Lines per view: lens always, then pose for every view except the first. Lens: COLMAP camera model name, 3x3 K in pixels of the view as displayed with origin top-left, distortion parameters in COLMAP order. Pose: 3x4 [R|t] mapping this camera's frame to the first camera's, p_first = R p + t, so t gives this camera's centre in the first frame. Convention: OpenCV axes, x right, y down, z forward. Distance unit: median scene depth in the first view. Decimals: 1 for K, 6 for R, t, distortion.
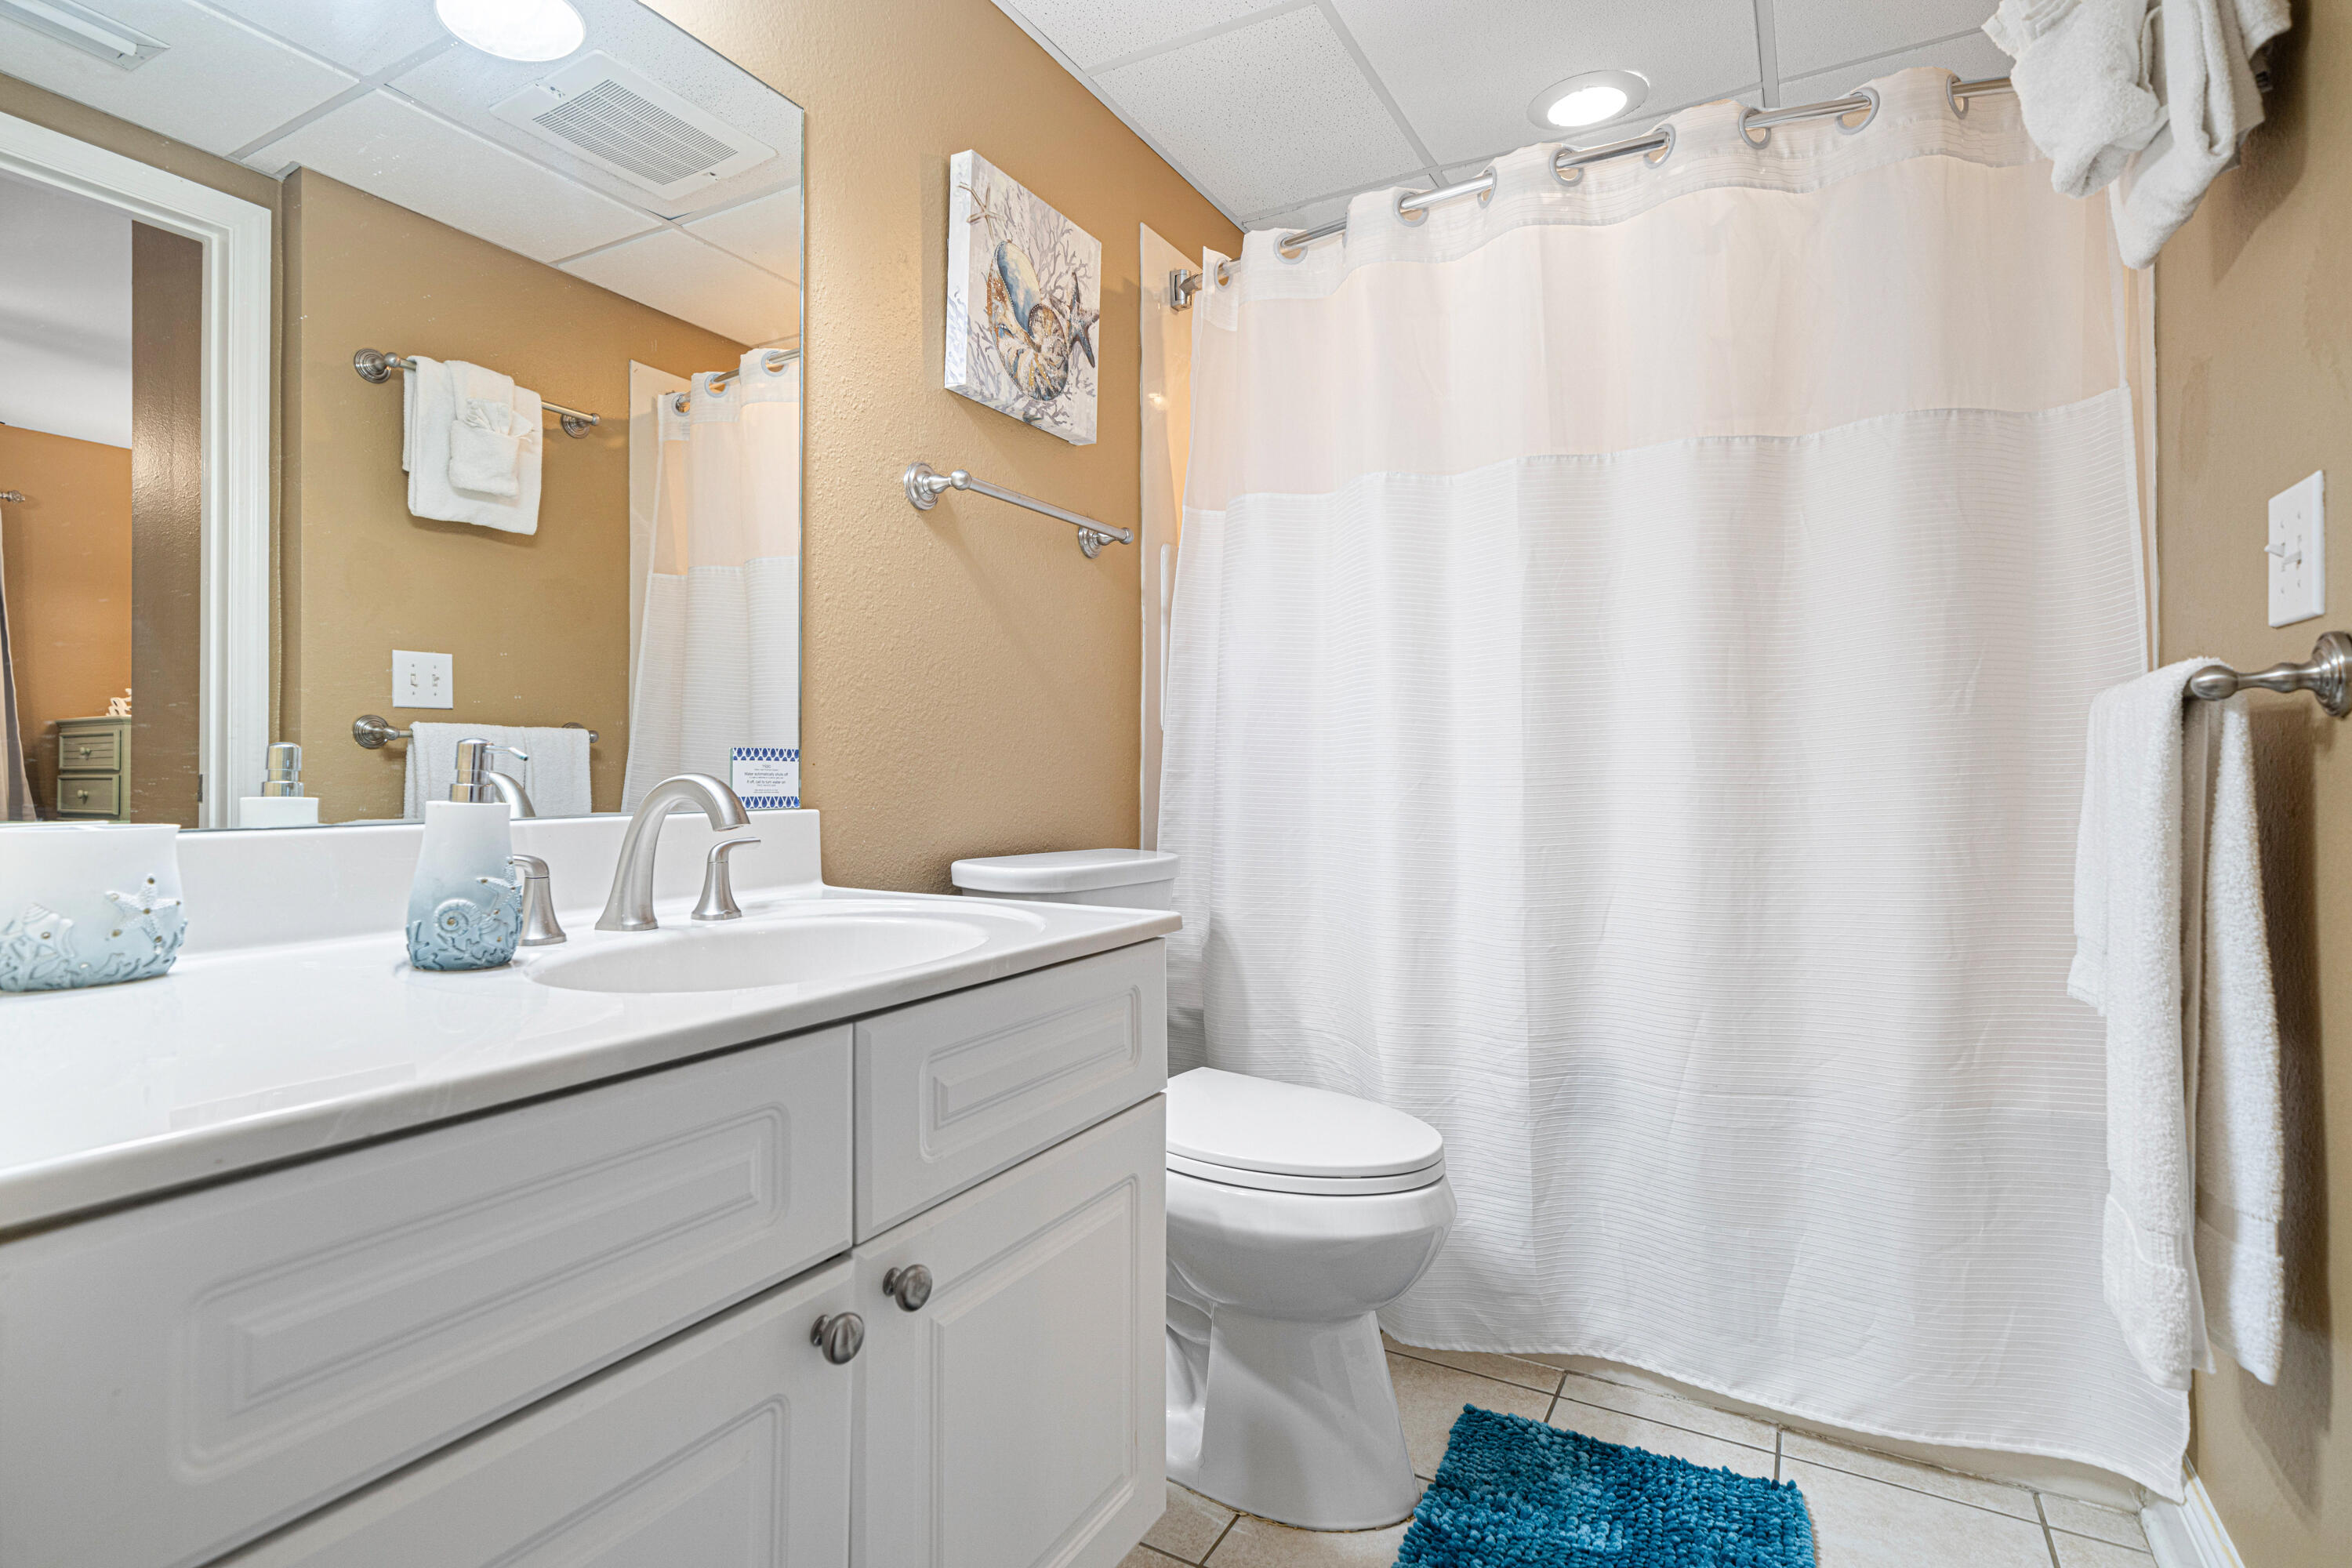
lens RADIAL K [[1155.3, 0, 1178.2], [0, 1155.3, 749.4], [0, 0, 1]] dist [0.002119, 0.000393]
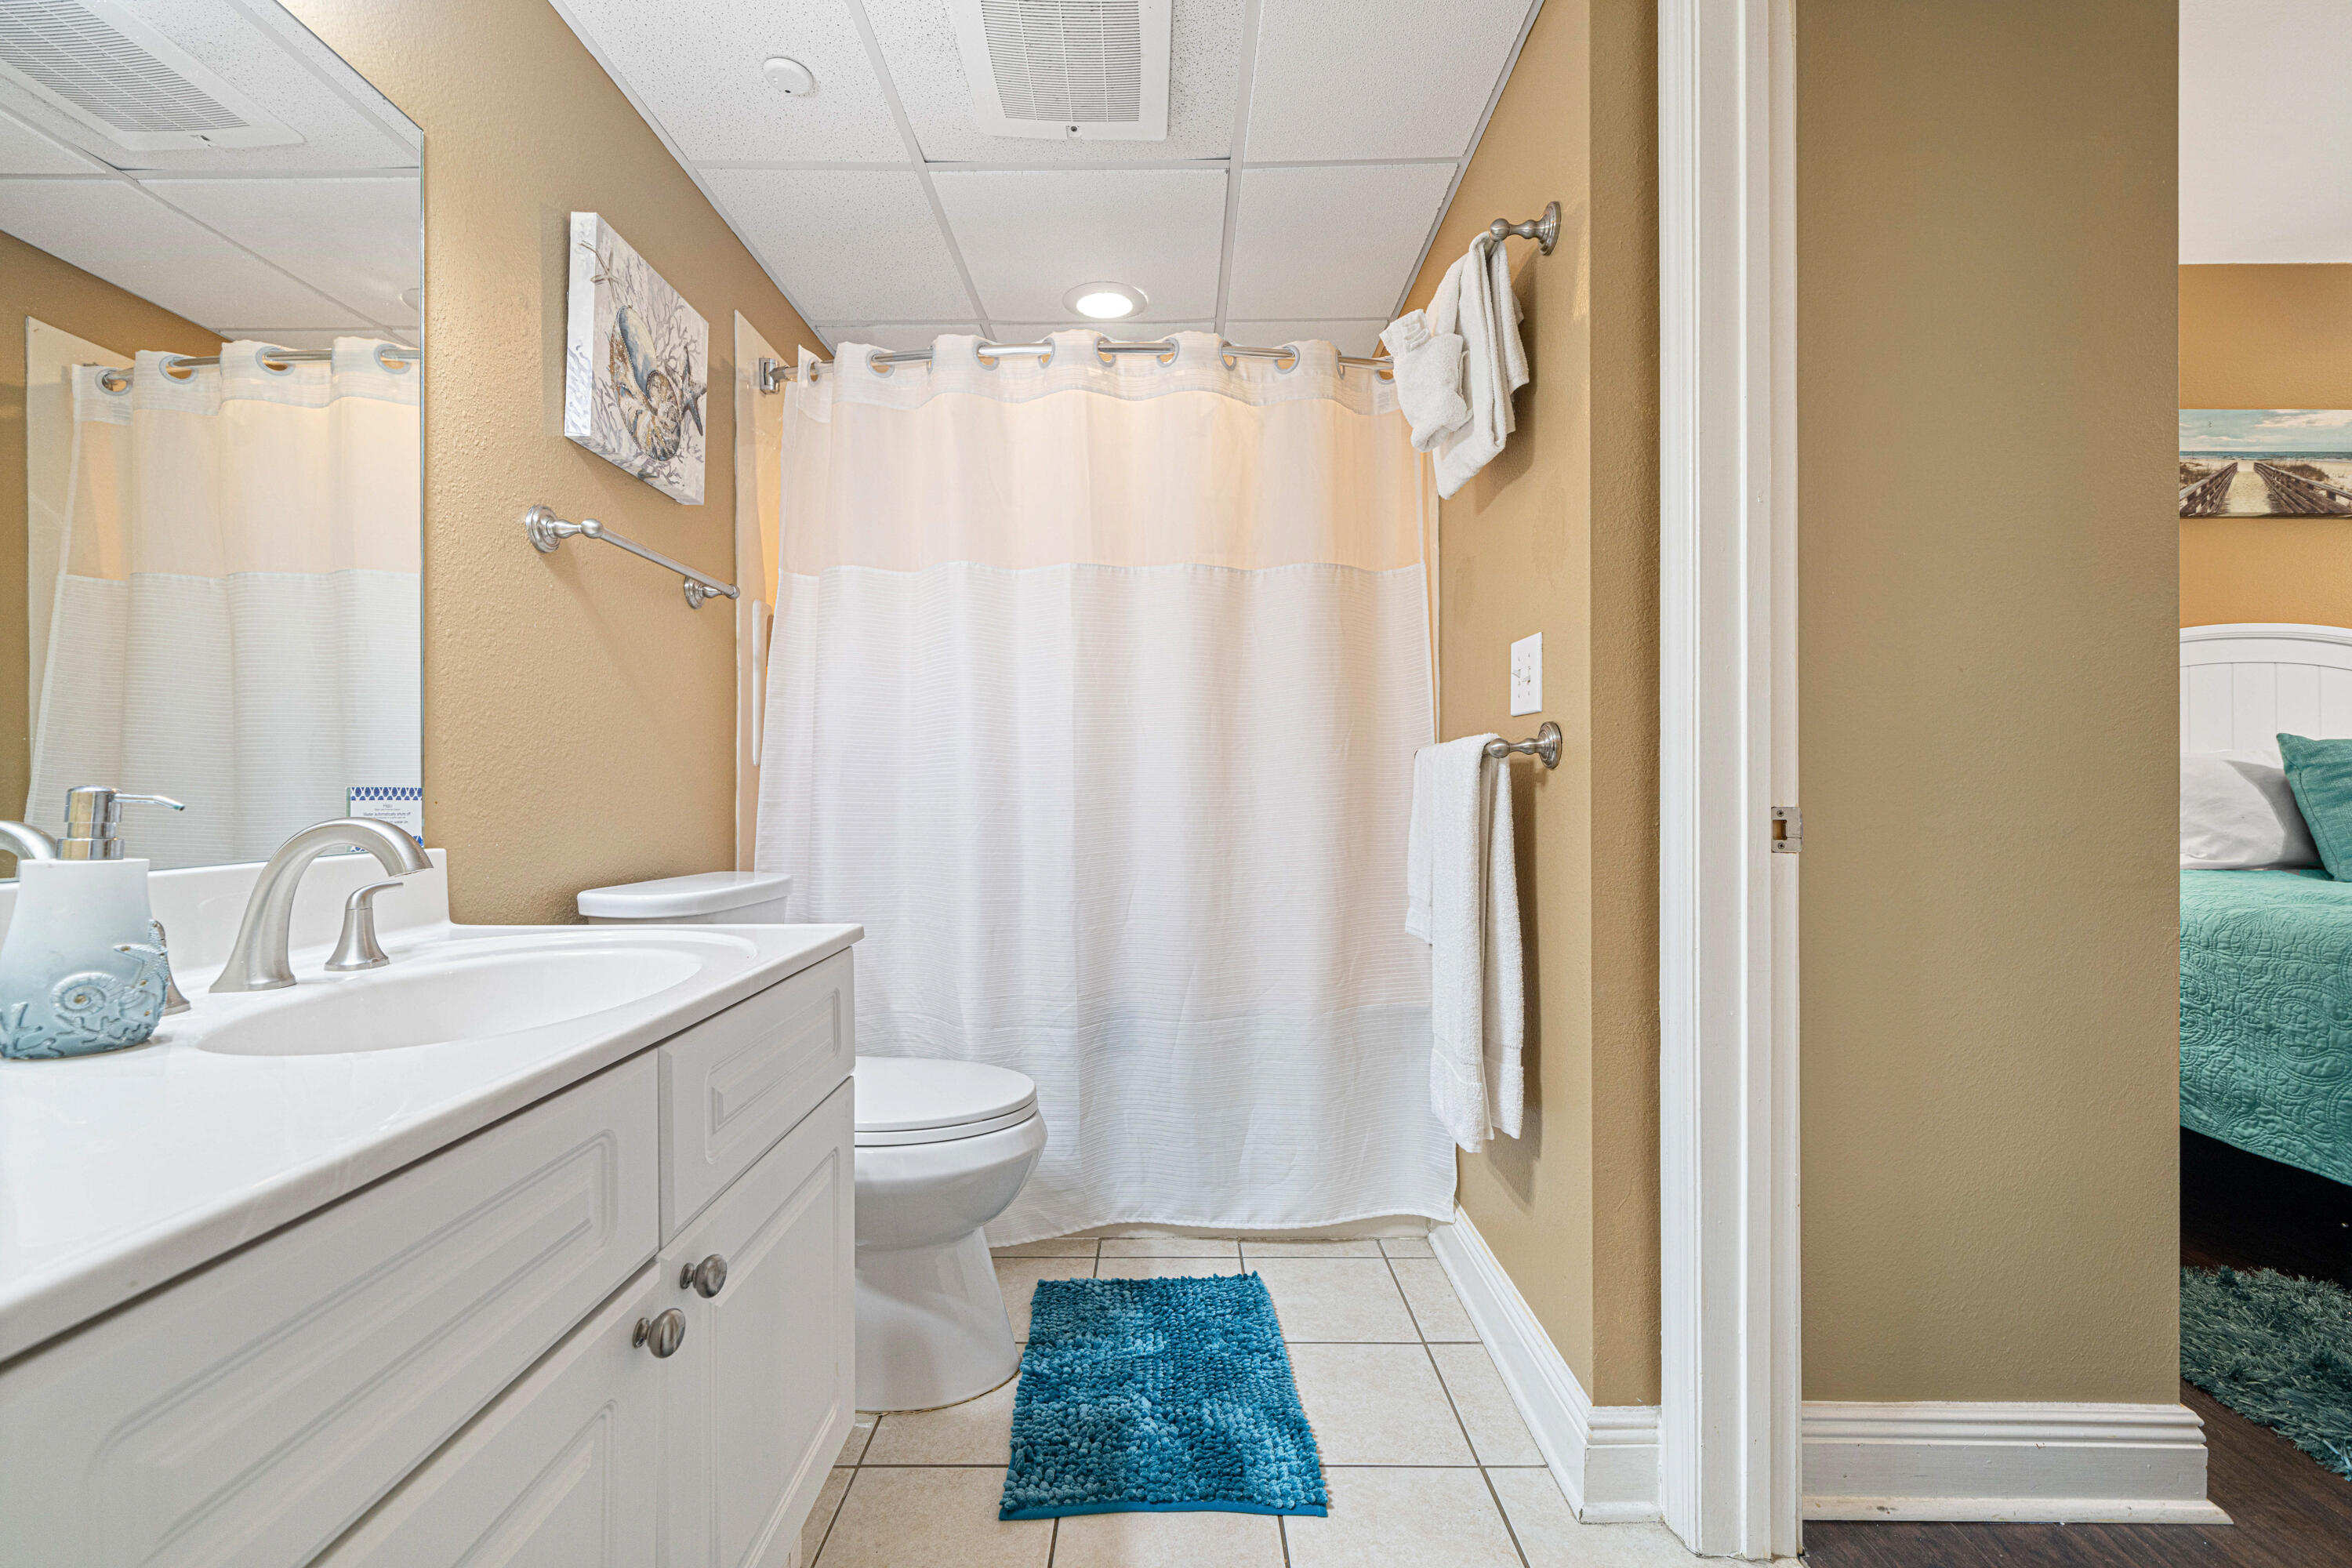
lens RADIAL K [[940.5, 0, 1176.0], [0, 940.5, 784.0], [0, 0, 1]] dist [-0.000234, 0.000375]
pose [[0.872726, -0.004548, 0.488189, -0.142960], [-0.000774, 0.999942, 0.010698, -0.010897], [-0.488210, -0.009714, 0.872672, -0.005652]]
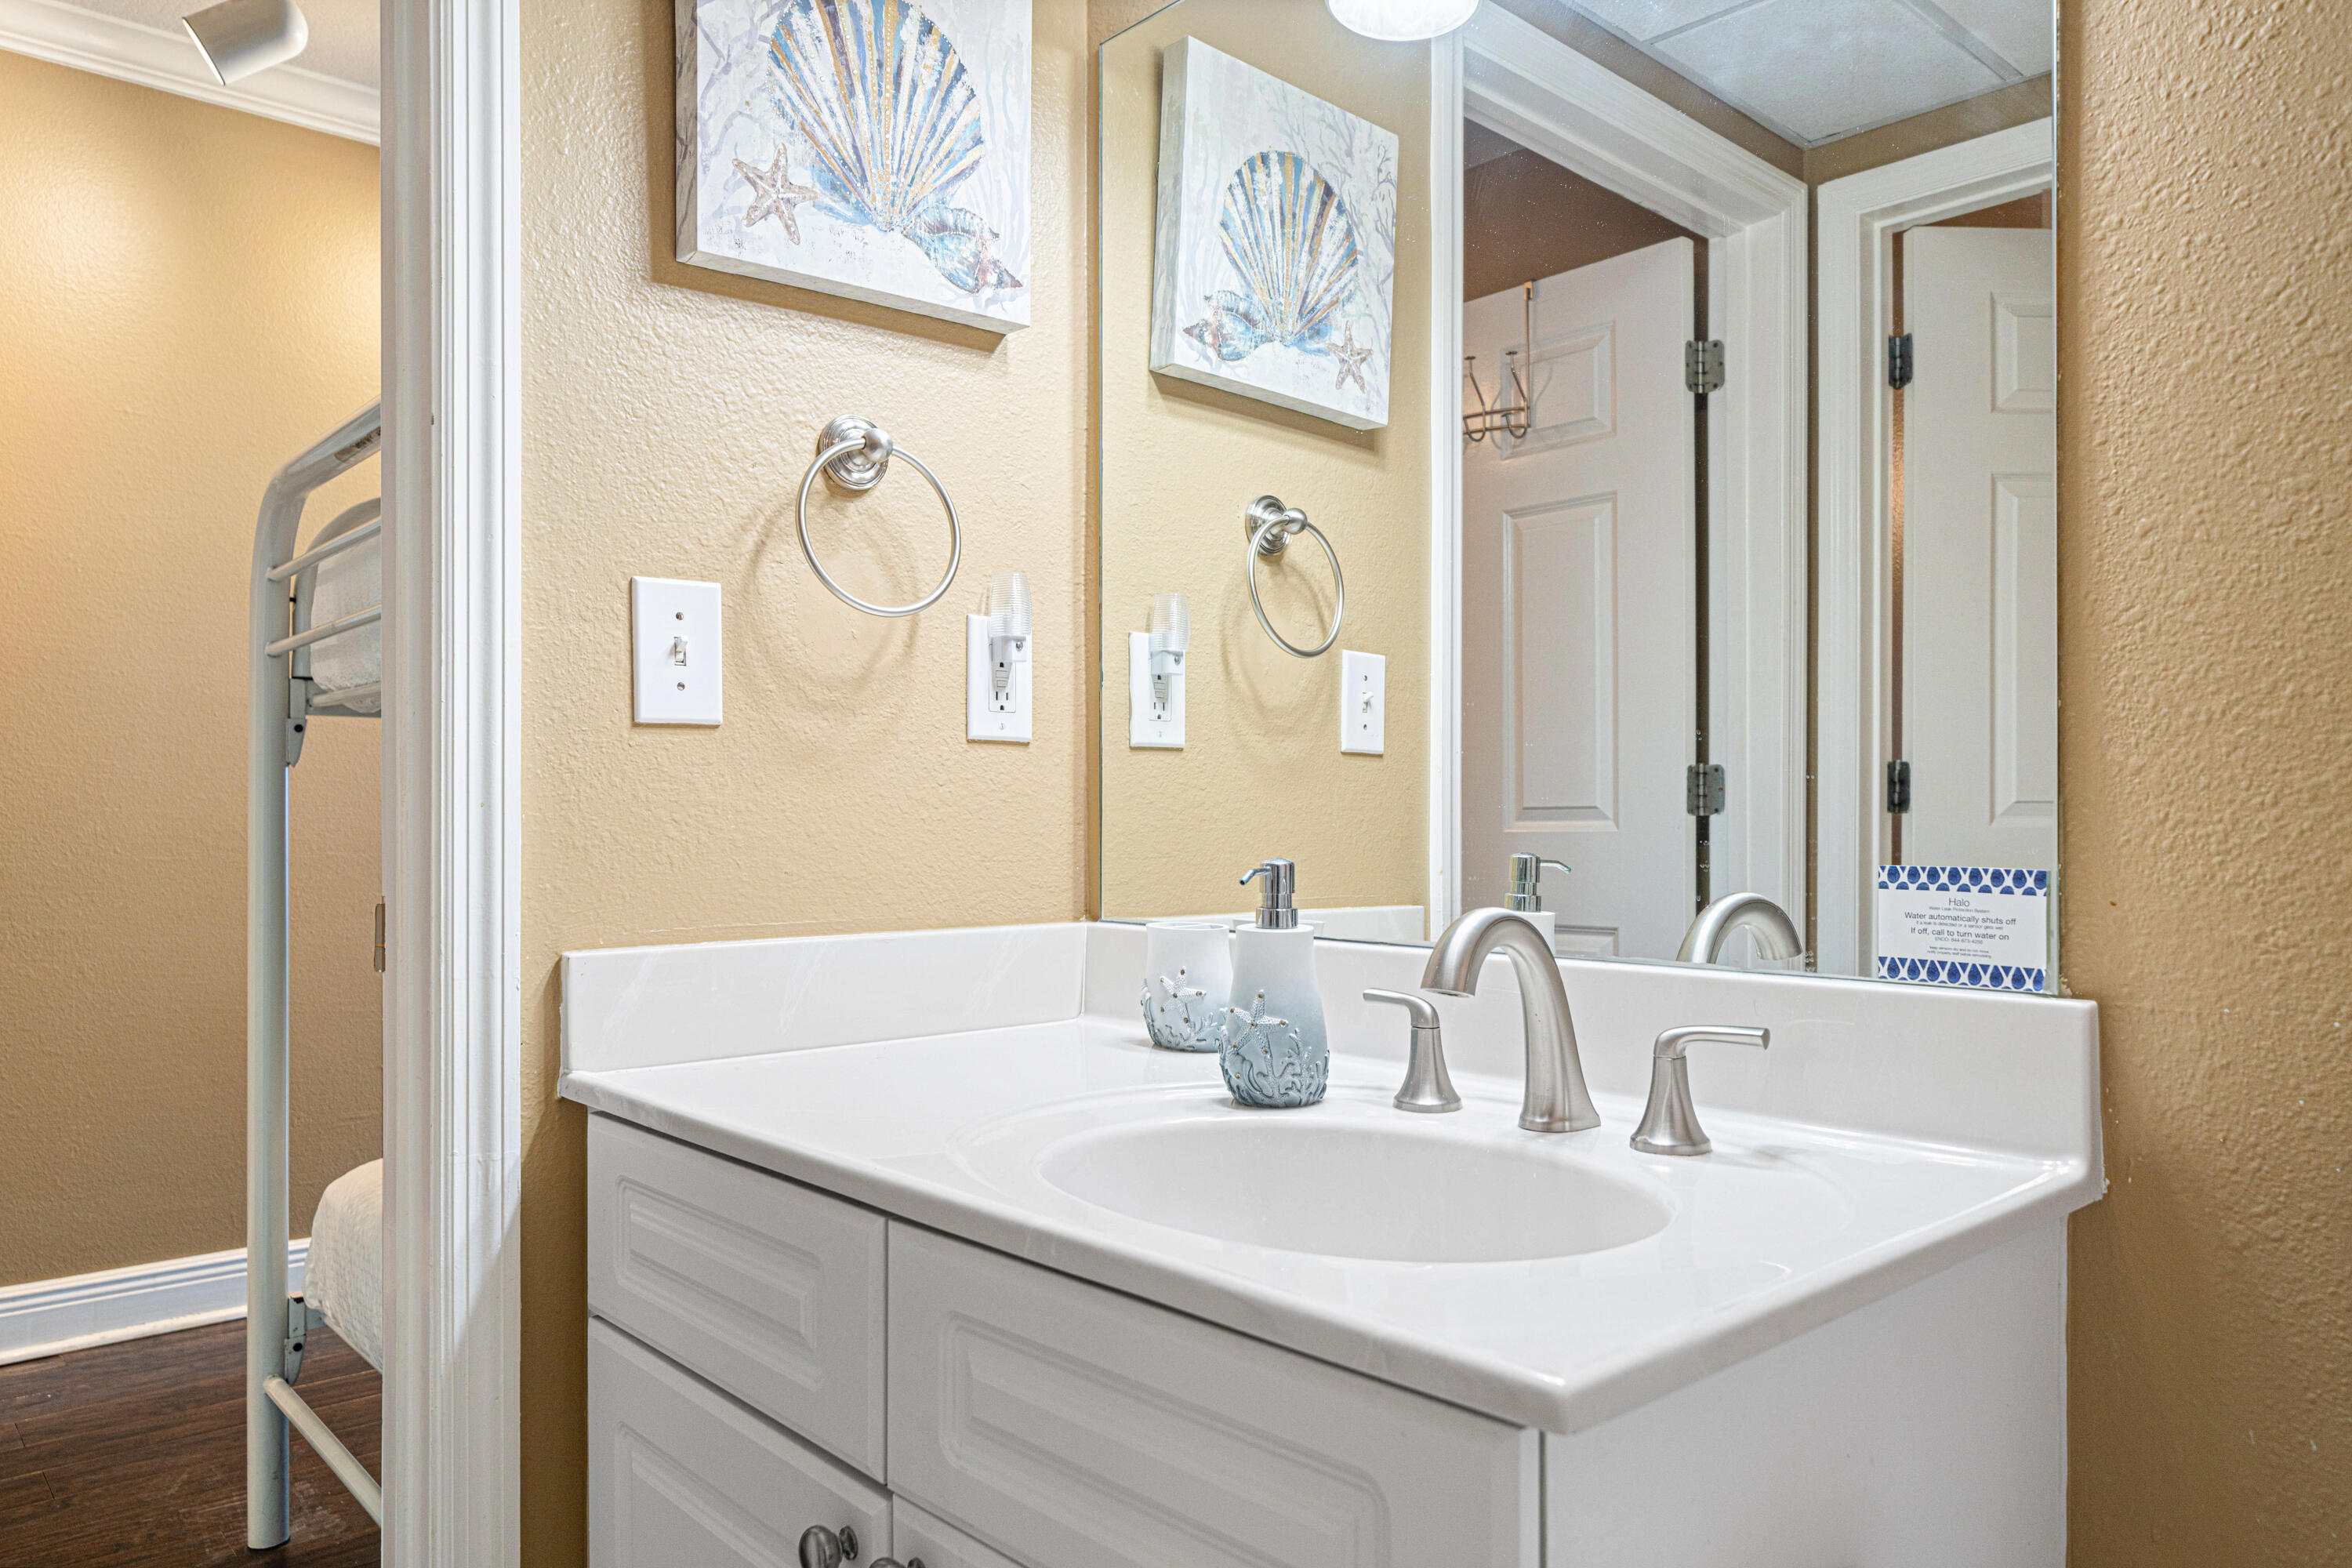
lens RADIAL K [[1559.8, 0, 1175.3], [0, 1559.8, 826.3], [0, 0, 1]] dist [-0.000530, -0.000071]
pose [[-0.318476, 0.001545, -0.947930, 0.354843], [0.014518, 0.999889, -0.003248, -0.019103], [0.947820, -0.014796, -0.318463, 0.772401]]
